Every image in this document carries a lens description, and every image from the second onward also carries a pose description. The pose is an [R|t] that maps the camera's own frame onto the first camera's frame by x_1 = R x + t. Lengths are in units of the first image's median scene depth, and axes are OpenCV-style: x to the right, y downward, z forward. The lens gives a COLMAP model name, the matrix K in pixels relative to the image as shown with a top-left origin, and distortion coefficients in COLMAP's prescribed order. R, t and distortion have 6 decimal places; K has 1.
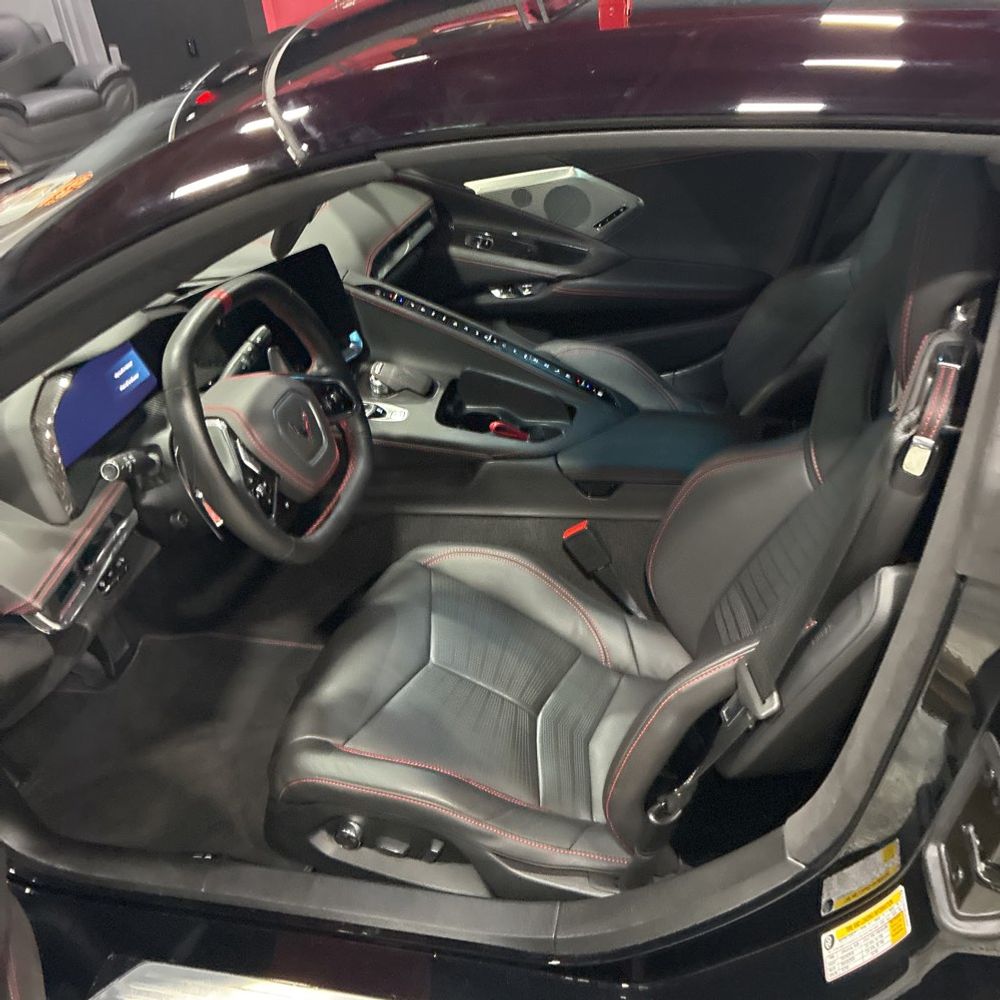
lens RADIAL K [[997.7, 0, 523.0], [0, 997.7, 514.3], [0, 0, 1]] dist [0.012791, 0.015573]
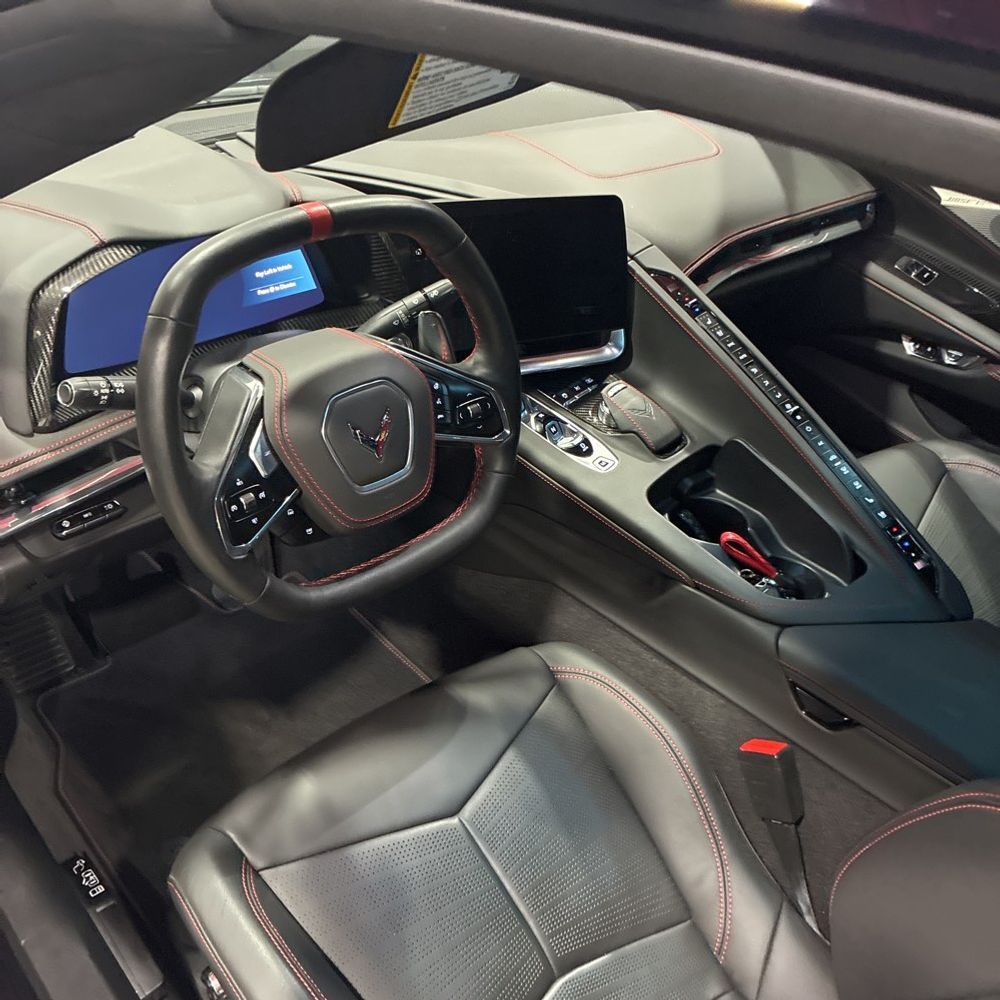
lens RADIAL K [[1008.3, 0, 500.0], [0, 1008.3, 500.0], [0, 0, 1]] dist [-0.009358, -0.013378]
pose [[0.801013, 0.420757, -0.425843, 0.120601], [-0.406787, 0.904444, 0.128473, -0.134311], [0.439207, 0.070319, 0.895629, 0.345918]]
